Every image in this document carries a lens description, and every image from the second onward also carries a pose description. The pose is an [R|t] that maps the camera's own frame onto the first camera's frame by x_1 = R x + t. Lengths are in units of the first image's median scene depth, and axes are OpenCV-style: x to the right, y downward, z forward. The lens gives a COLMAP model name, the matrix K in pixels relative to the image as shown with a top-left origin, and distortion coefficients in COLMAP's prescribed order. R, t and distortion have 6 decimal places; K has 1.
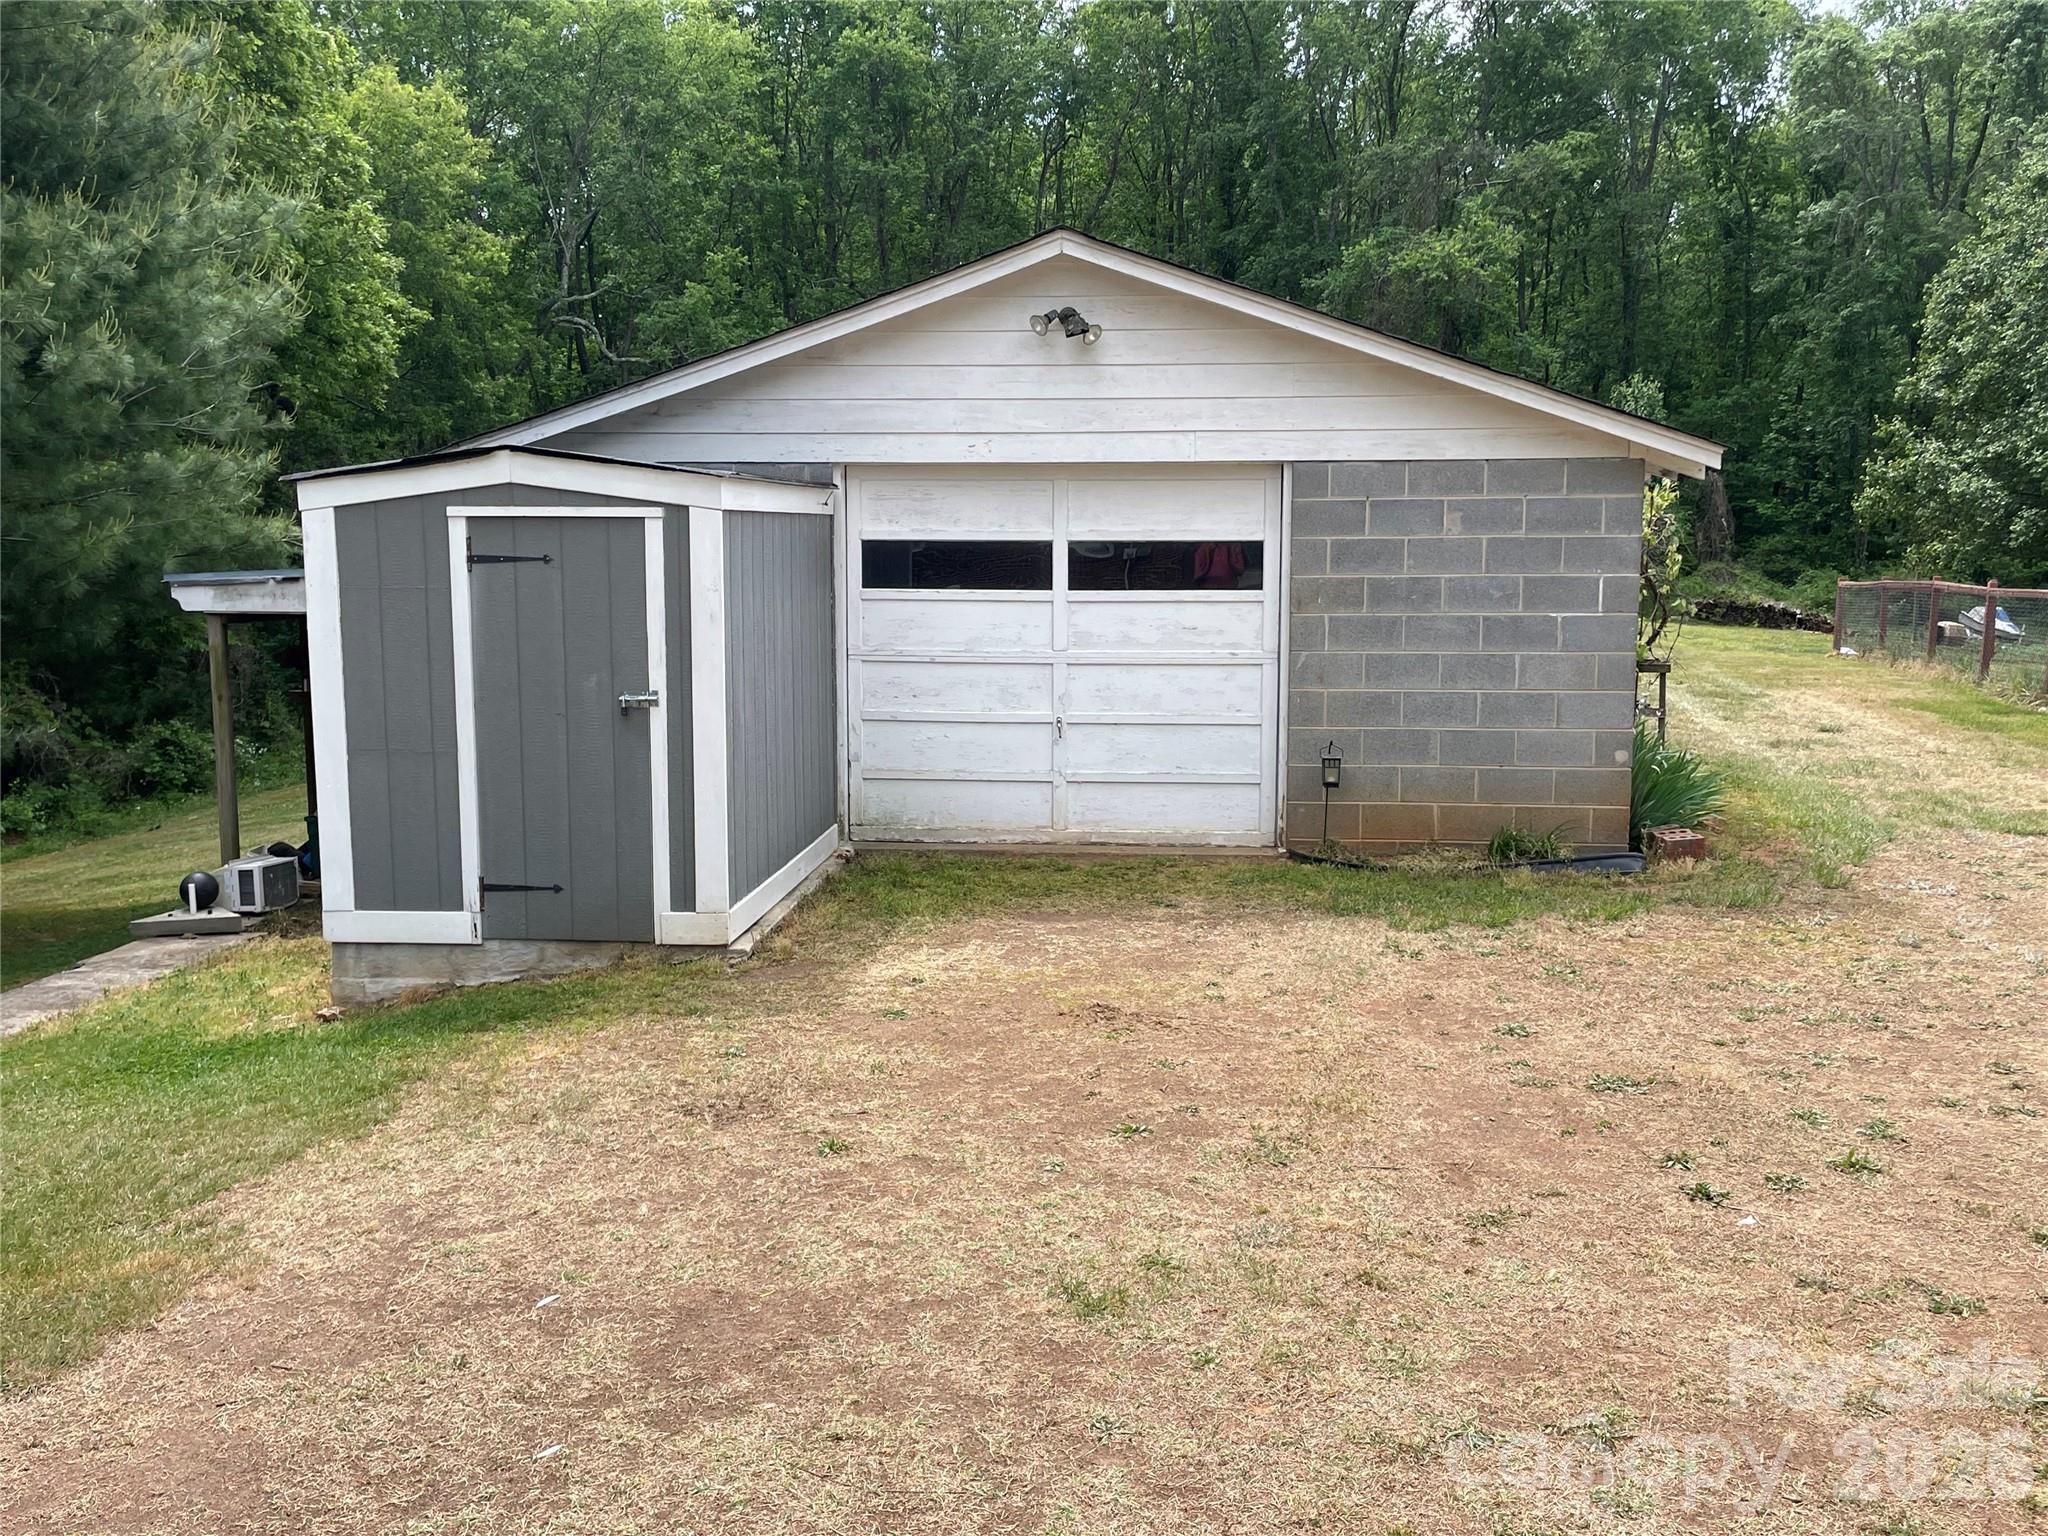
lens RADIAL K [[1859.2, 0, 1039.2], [0, 1859.2, 754.7], [0, 0, 1]] dist [0.097580, -0.020463]
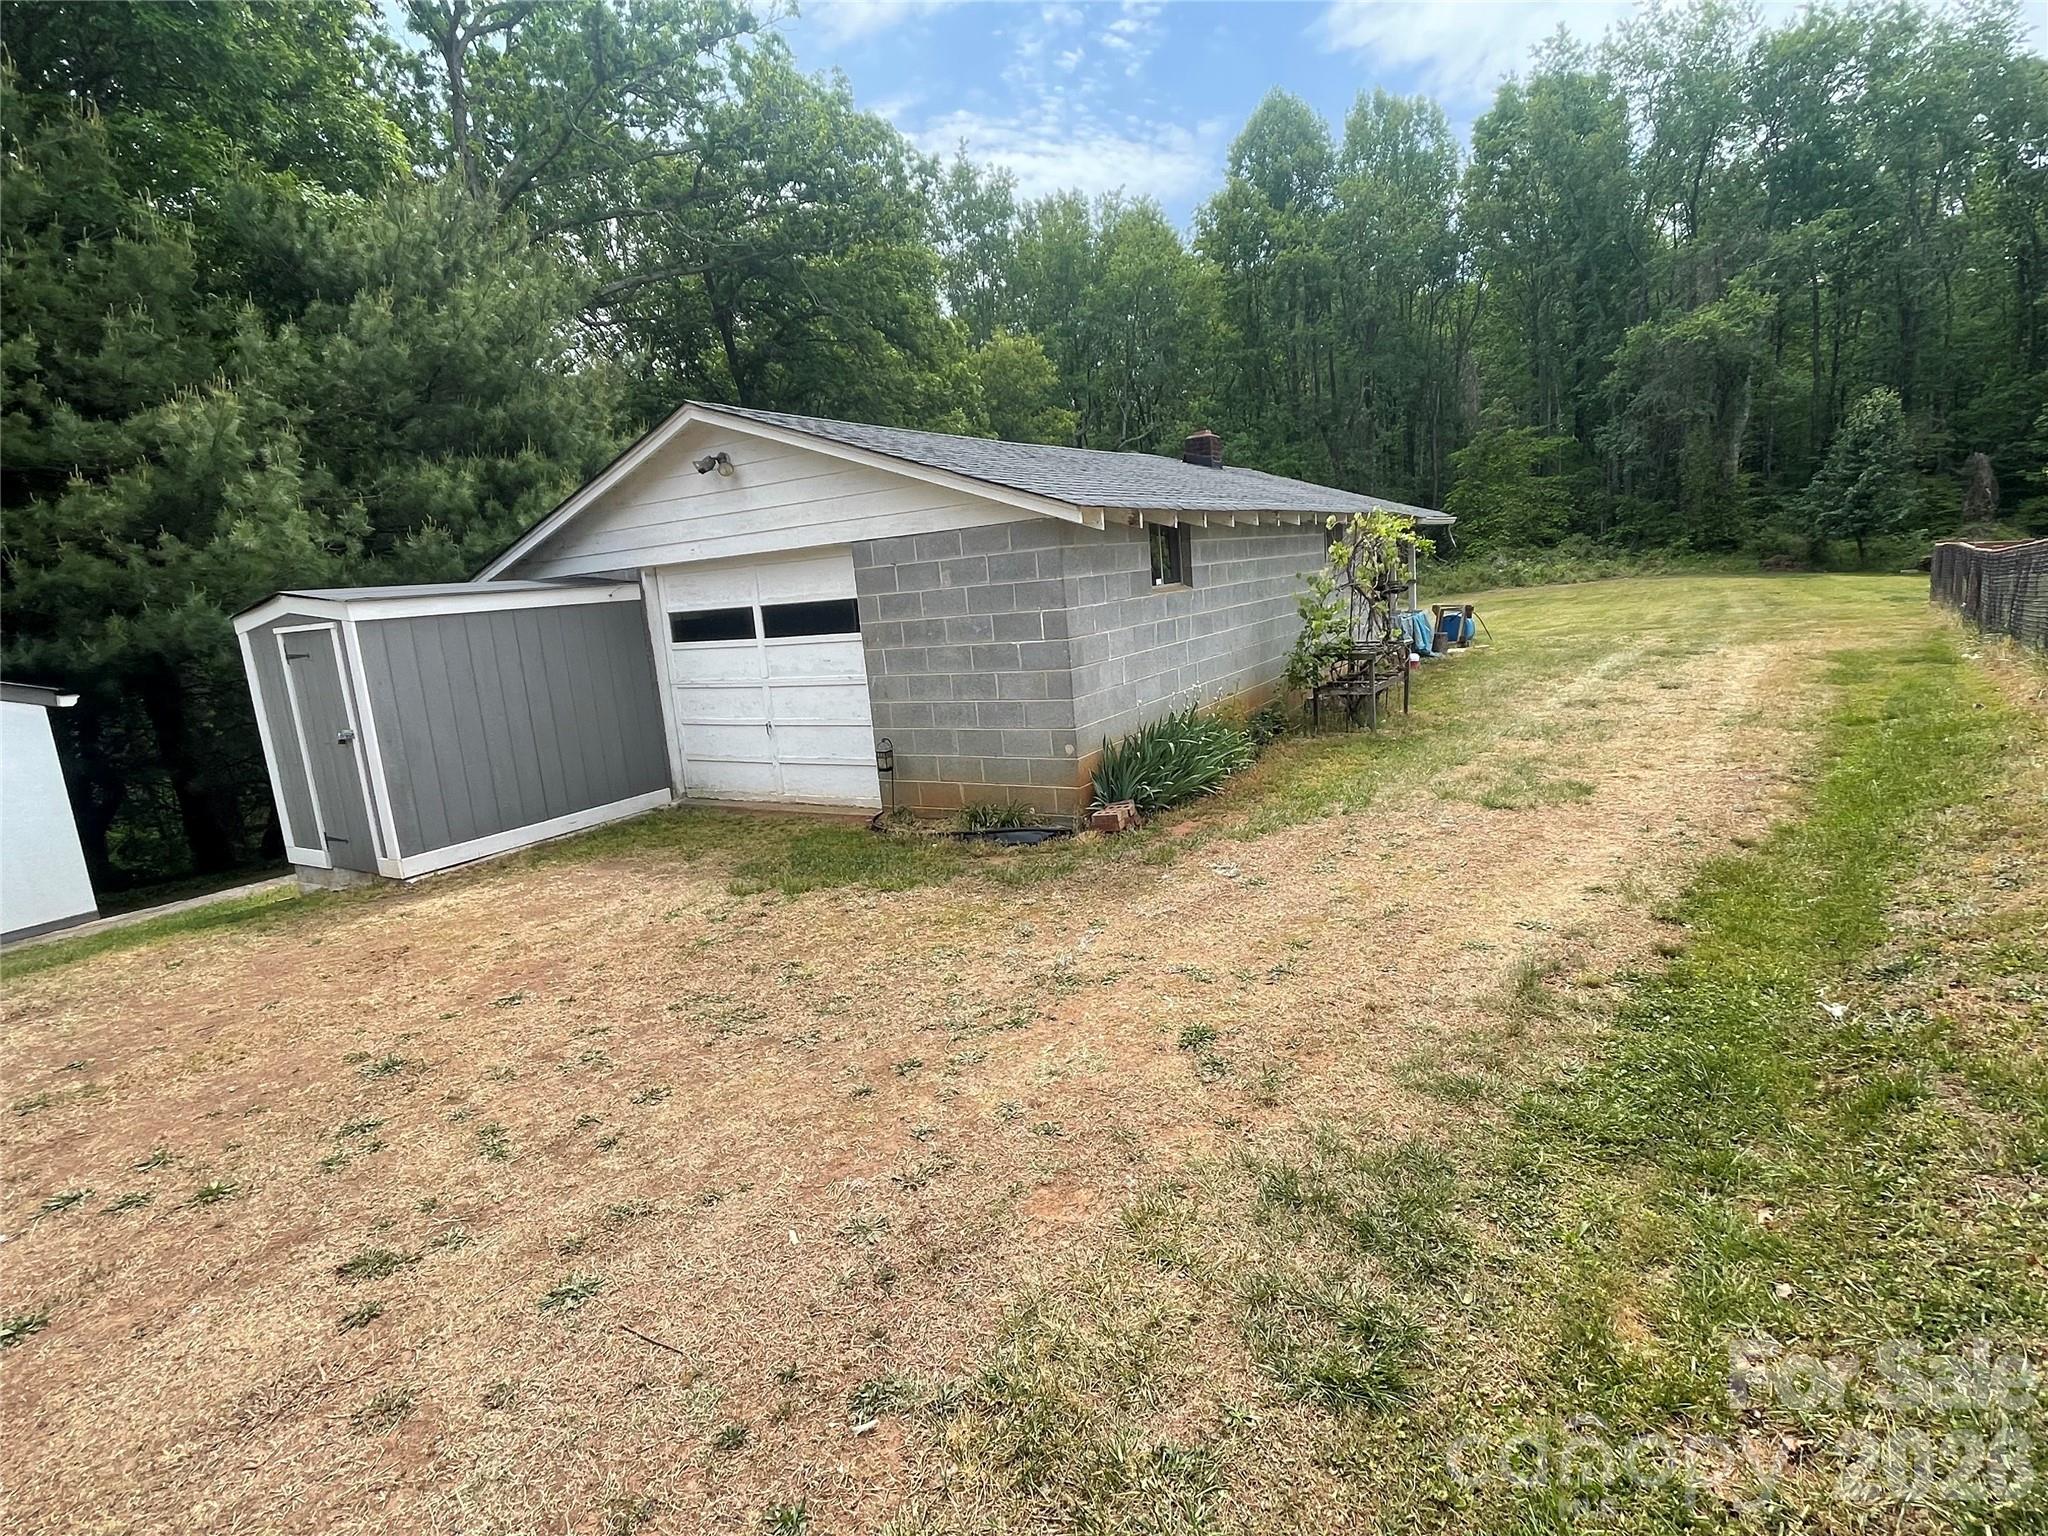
lens RADIAL K [[1031.6, 0, 1019.4], [0, 1031.6, 762.7], [0, 0, 1]] dist [-0.000121, 0.004045]
pose [[0.891787, 0.004185, -0.452437, 0.590046], [0.029971, 0.997215, 0.068300, -0.039123], [0.451463, -0.074468, 0.889177, 0.341304]]
